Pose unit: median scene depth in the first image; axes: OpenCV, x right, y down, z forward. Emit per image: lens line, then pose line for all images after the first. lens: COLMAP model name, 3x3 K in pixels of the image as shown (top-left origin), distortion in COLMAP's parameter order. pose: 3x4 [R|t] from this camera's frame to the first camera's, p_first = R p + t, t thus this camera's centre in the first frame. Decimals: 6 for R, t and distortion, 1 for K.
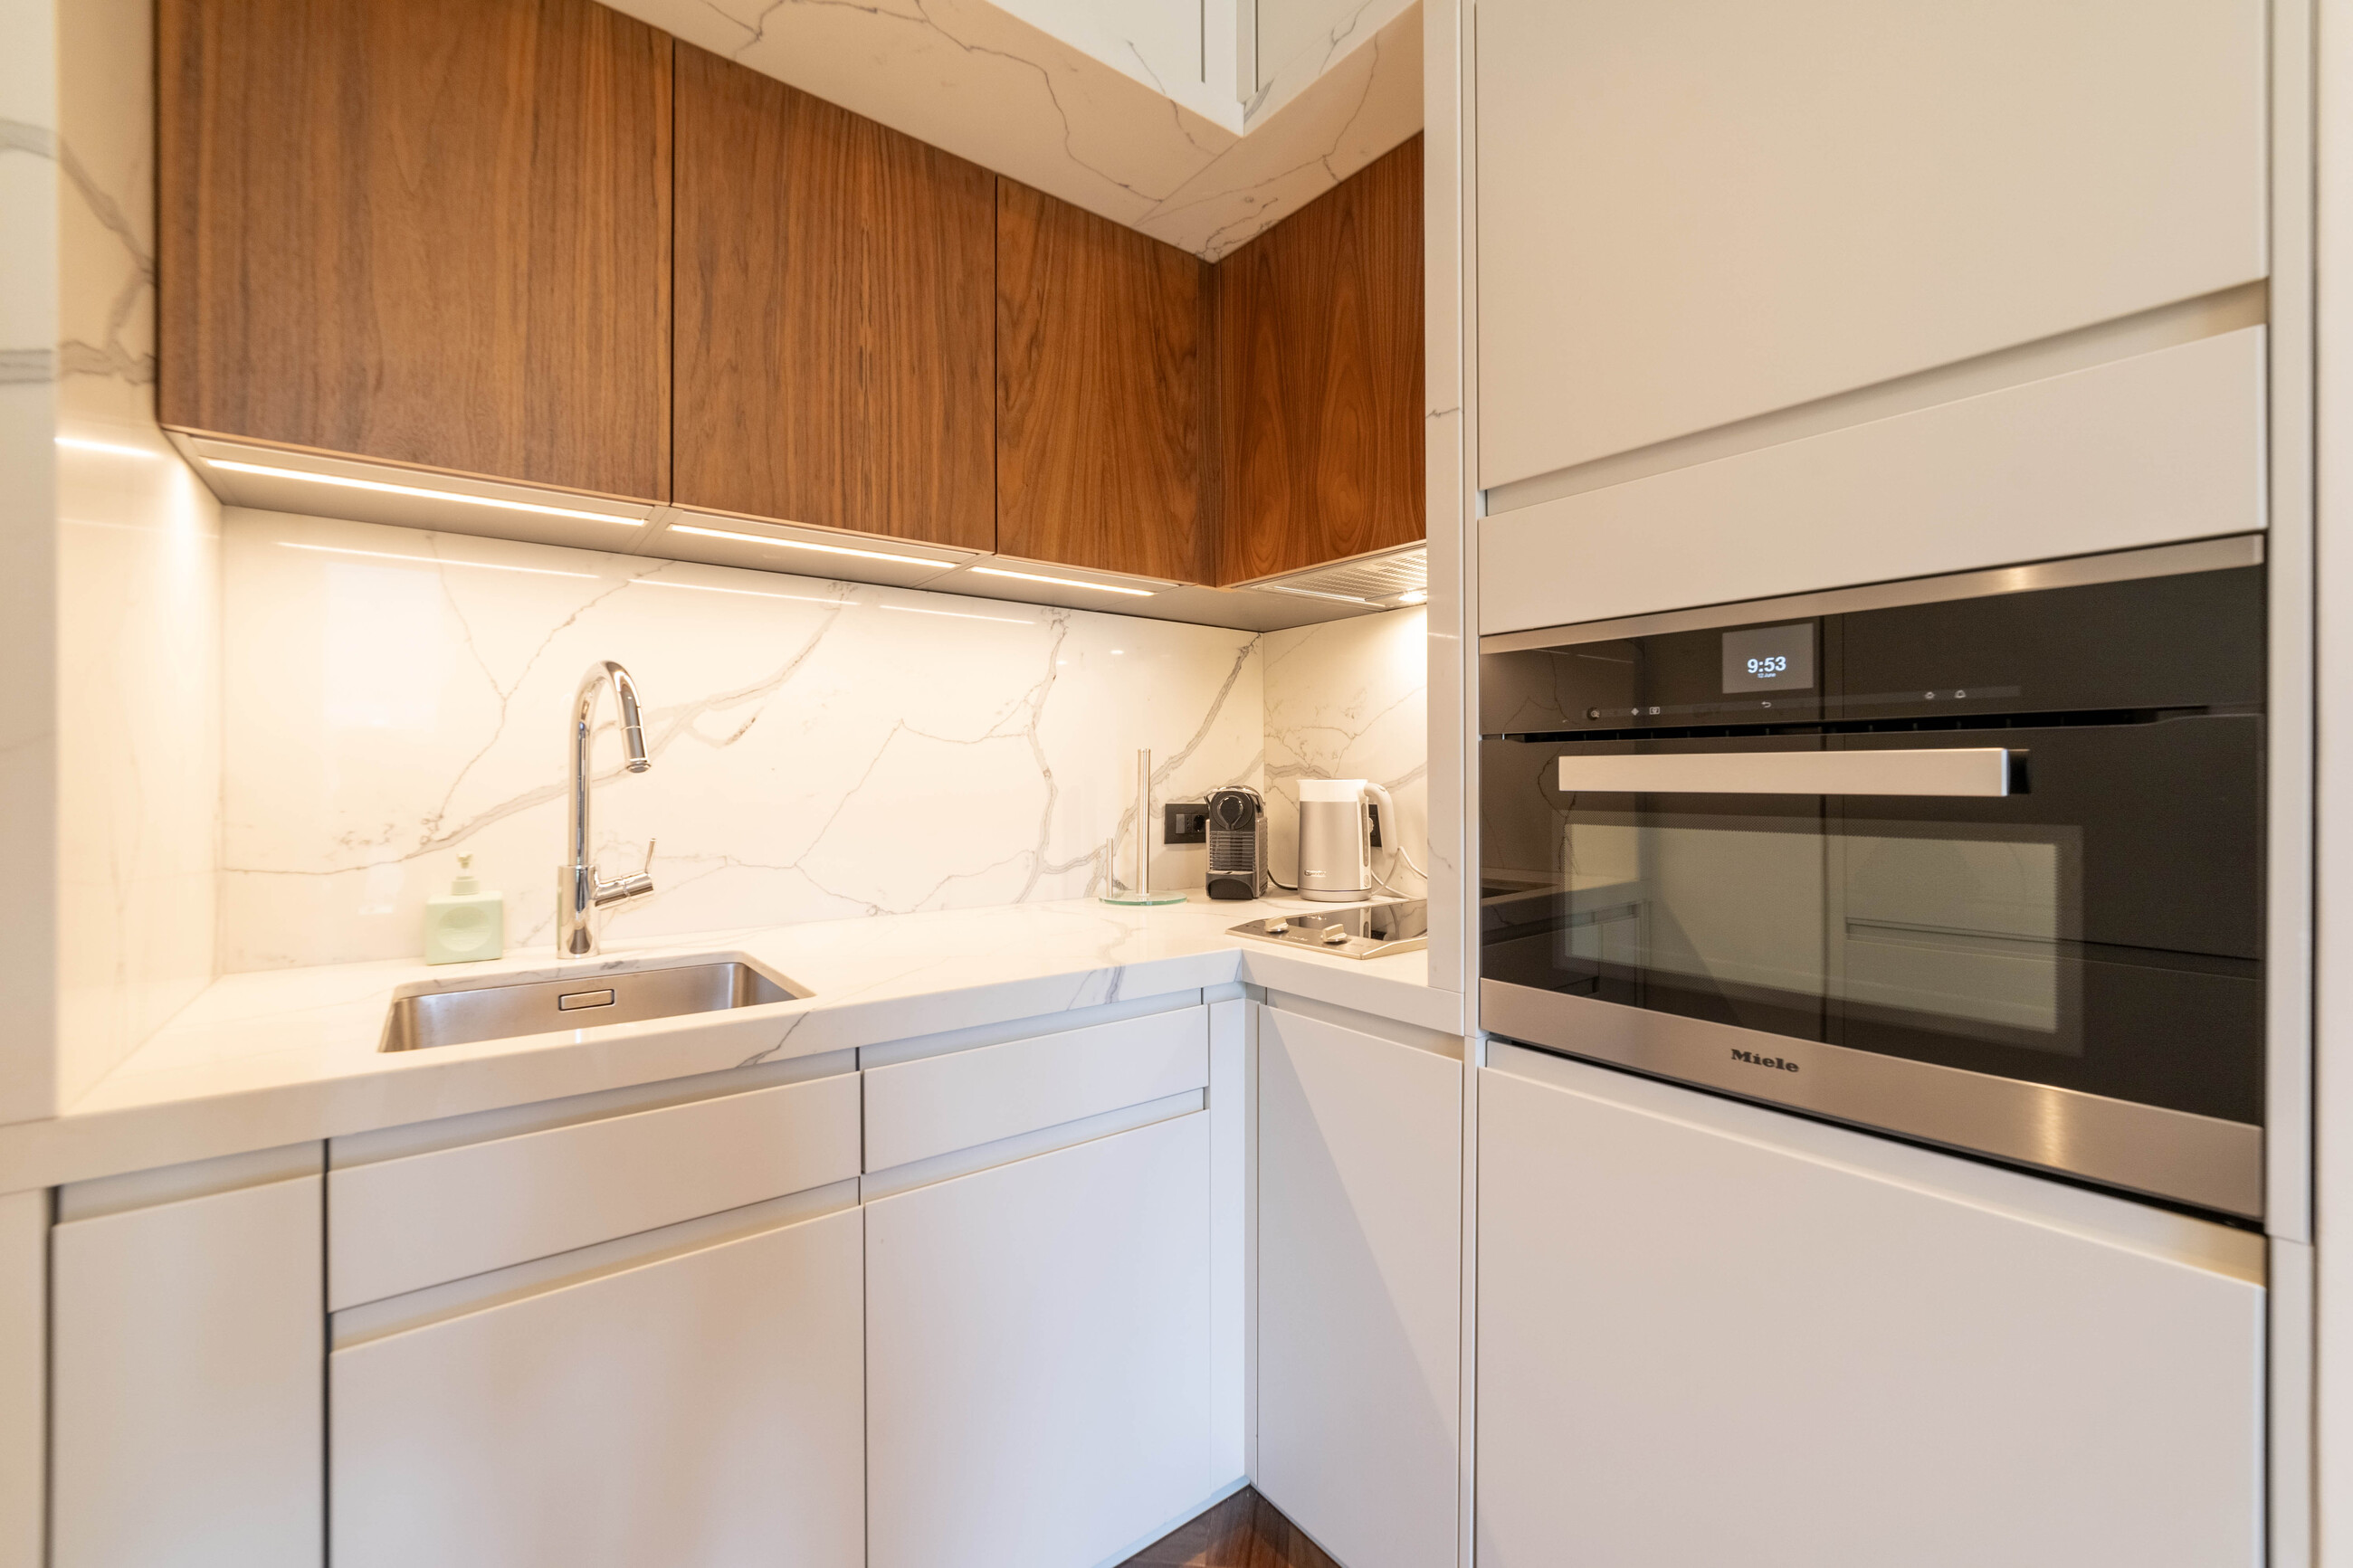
lens RADIAL K [[922.3, 0, 1198.0], [0, 922.3, 772.2], [0, 0, 1]] dist [-0.012415, 0.000006]
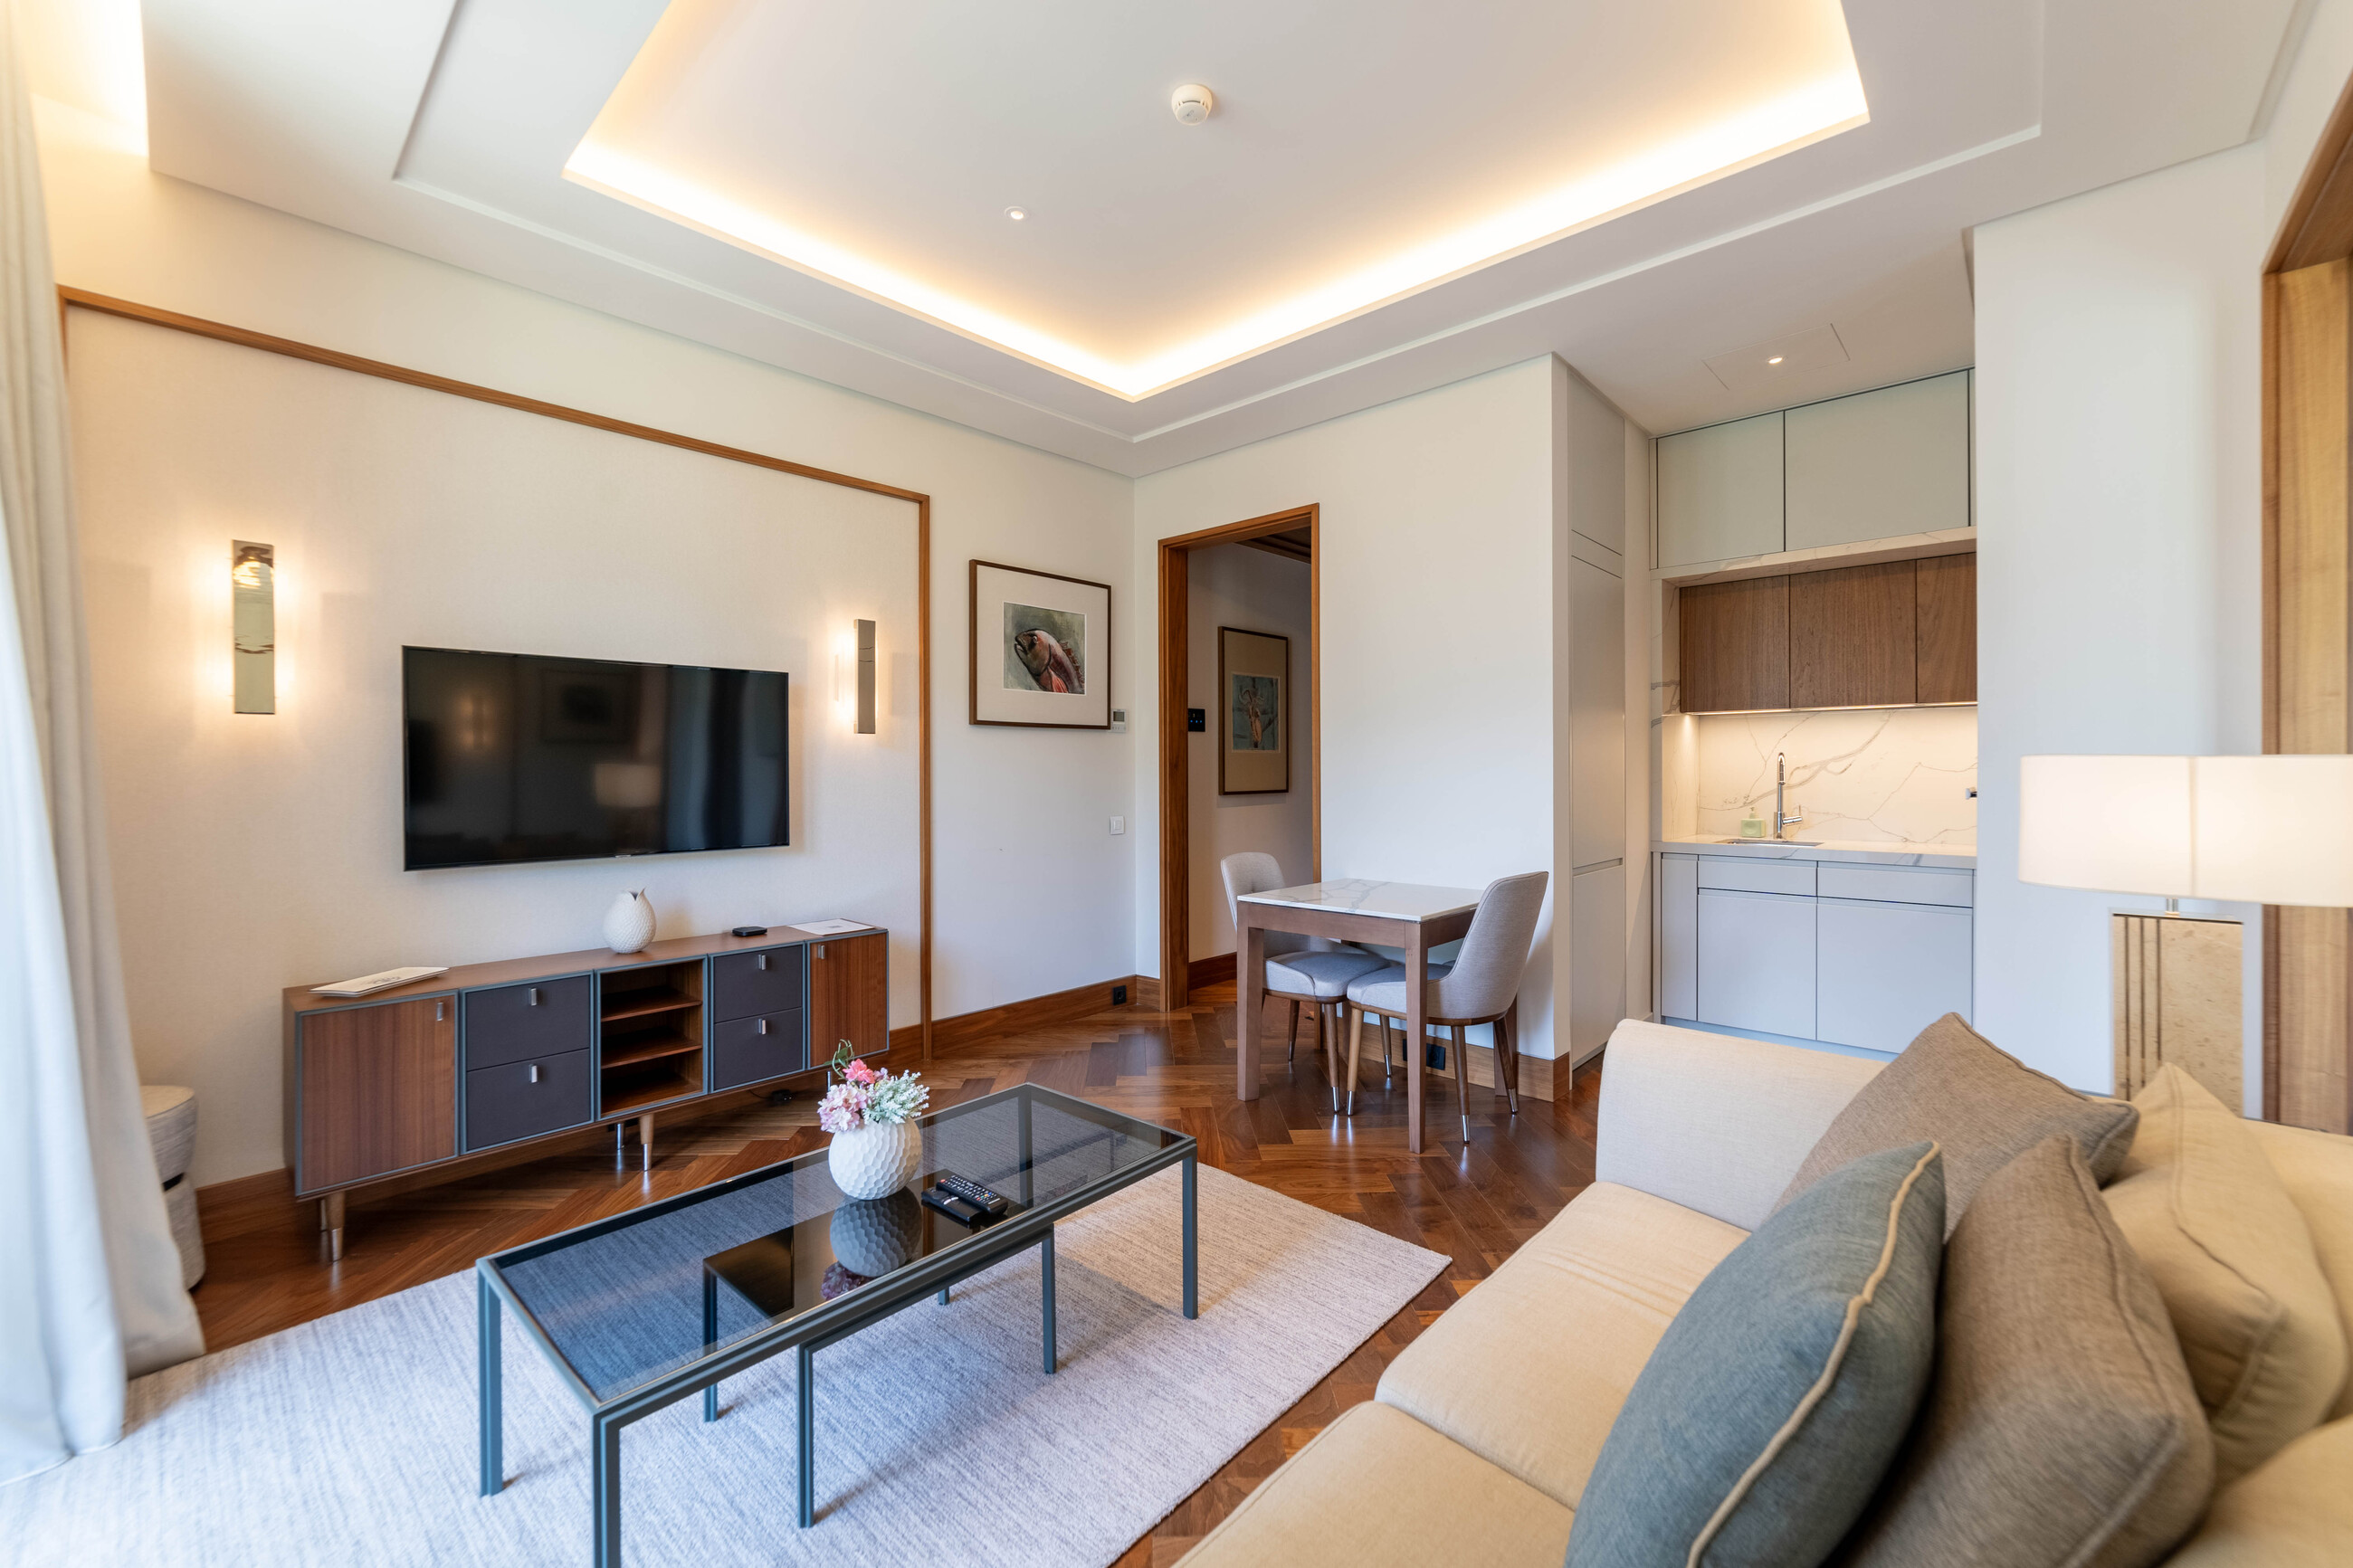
lens RADIAL K [[927.4, 0, 1180.0], [0, 927.4, 768.8], [0, 0, 1]] dist [-0.001153, 0.000192]
pose [[0.139837, 0.002475, -0.990171, 2.132949], [0.005644, 0.999979, 0.003296, -0.071942], [0.990158, -0.006050, 0.139820, -1.475599]]
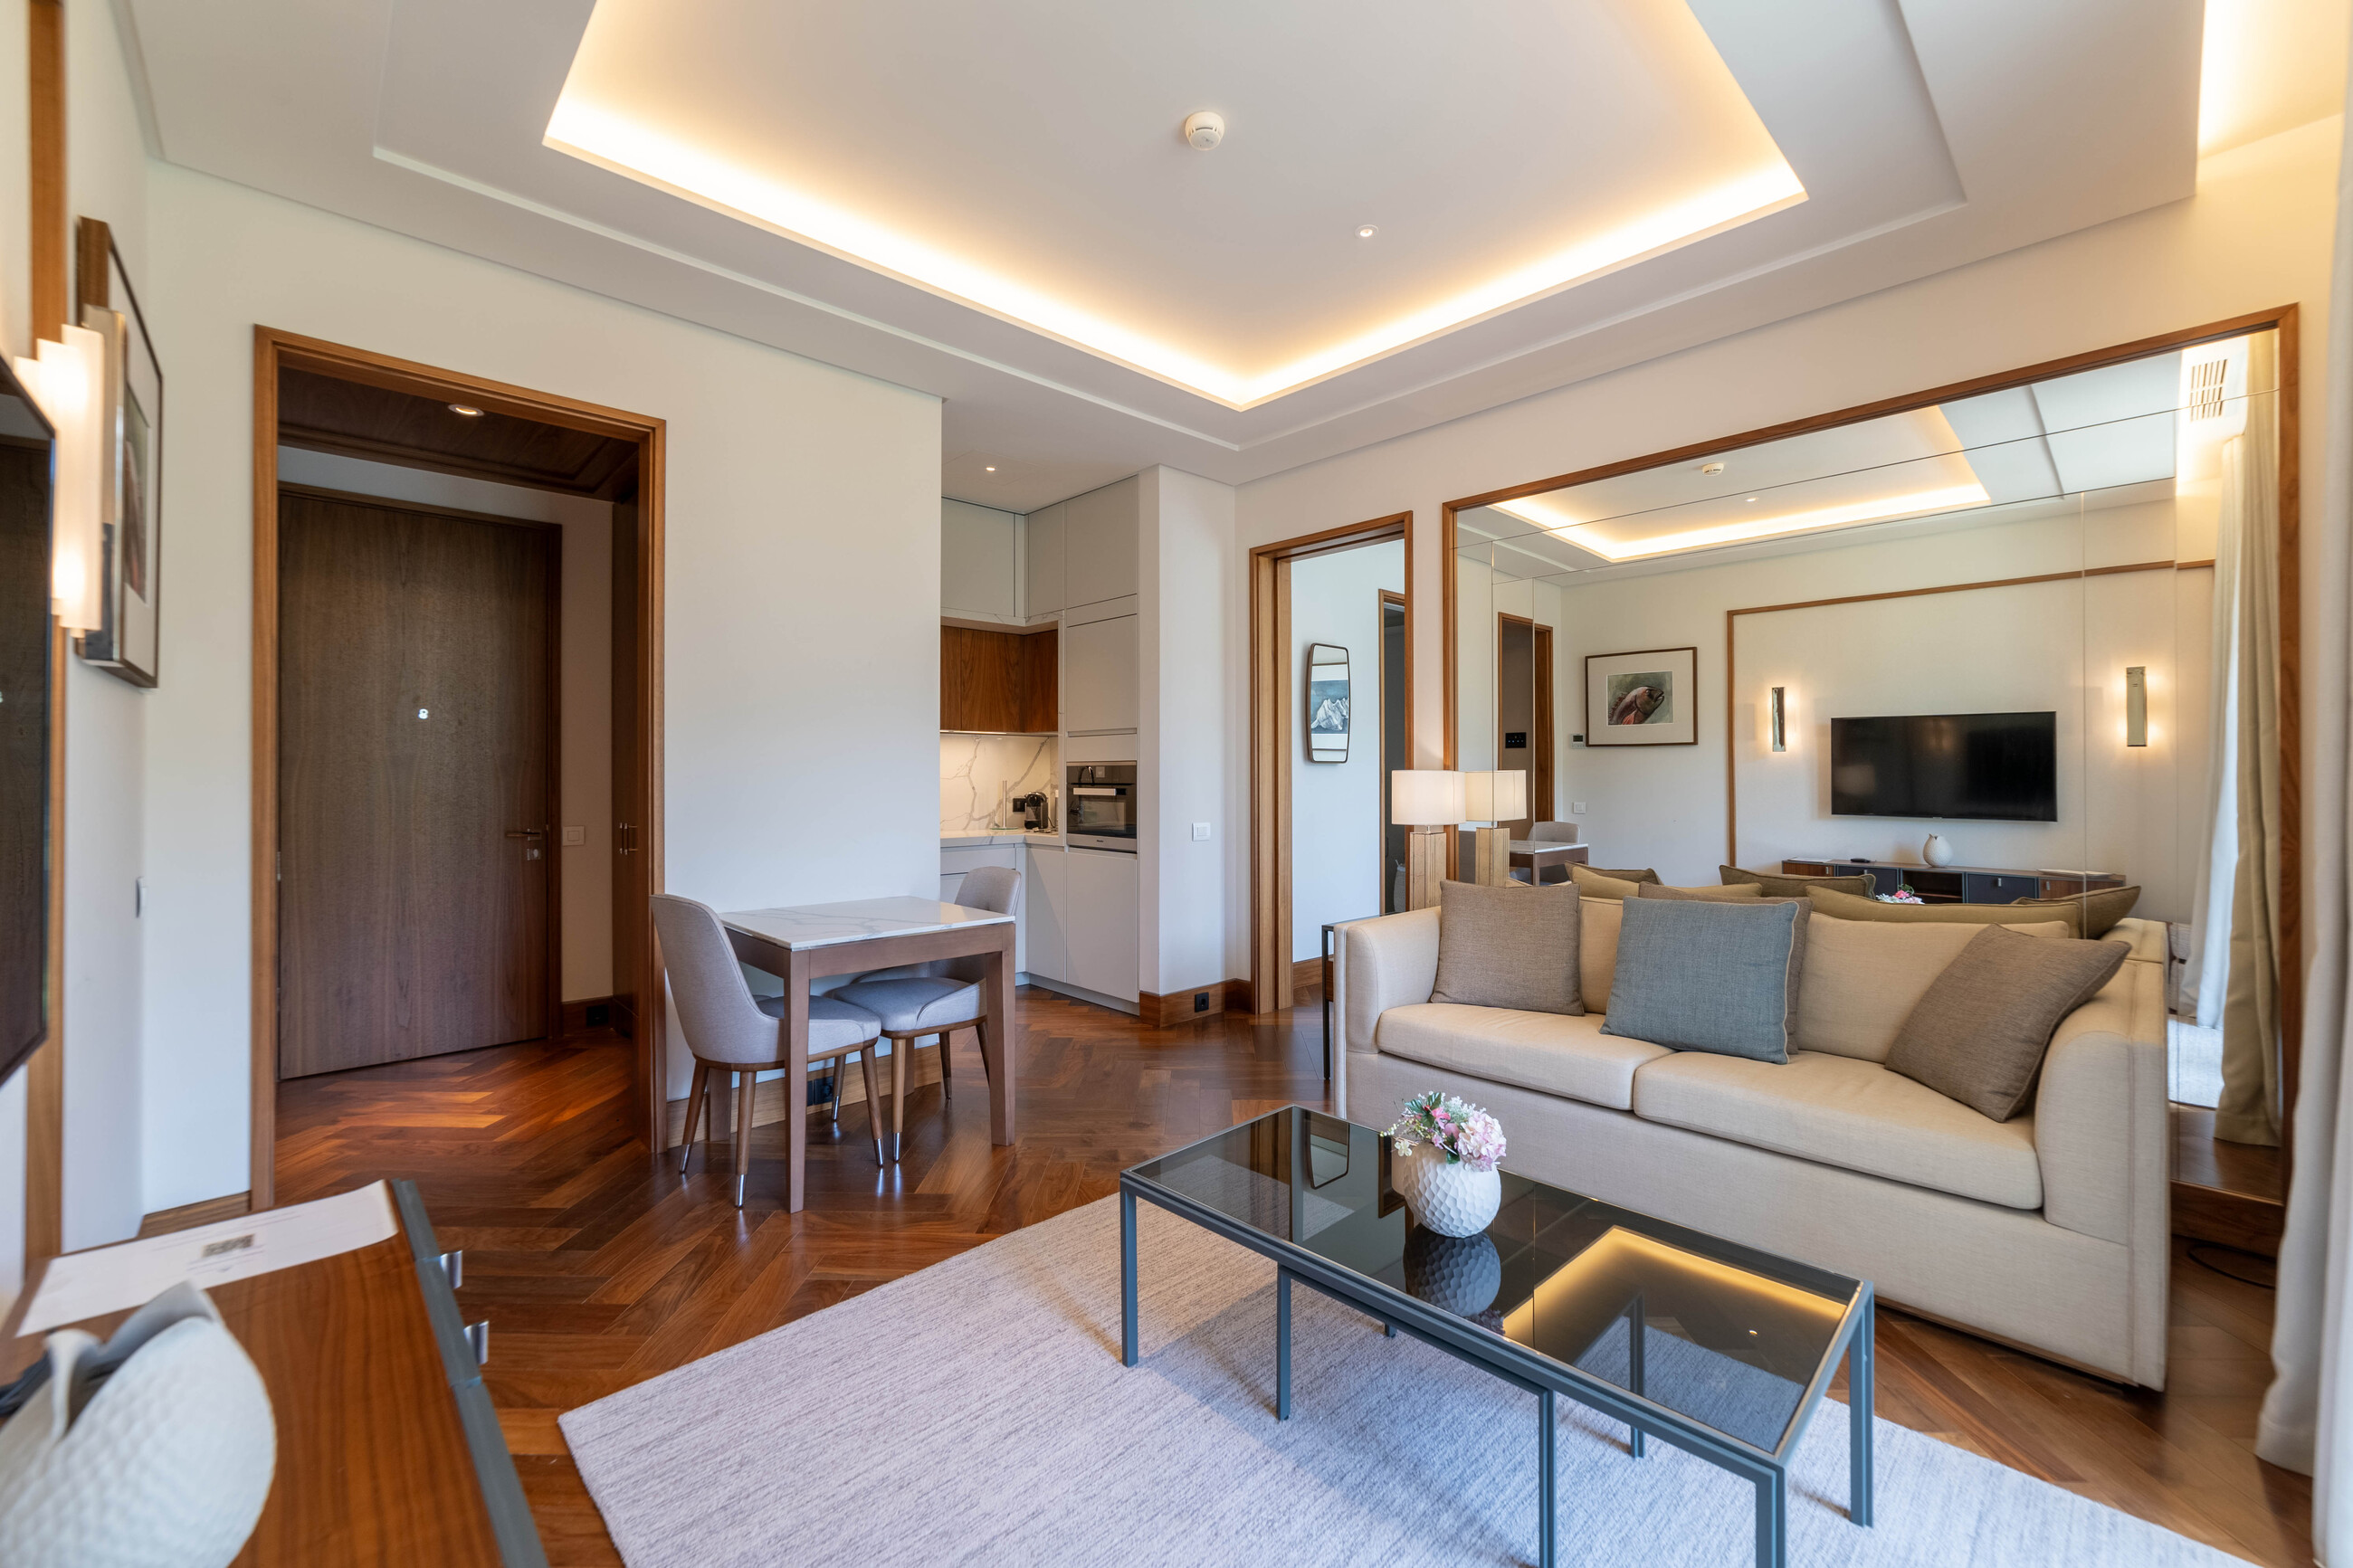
lens RADIAL K [[941.4, 0, 1172.5], [0, 941.4, 769.9], [0, 0, 1]] dist [-0.011566, 0.000351]
pose [[0.997948, 0.002314, 0.063991, 0.395035], [-0.002117, 0.999993, -0.003151, -0.067824], [-0.063998, 0.003009, 0.997945, -2.871133]]
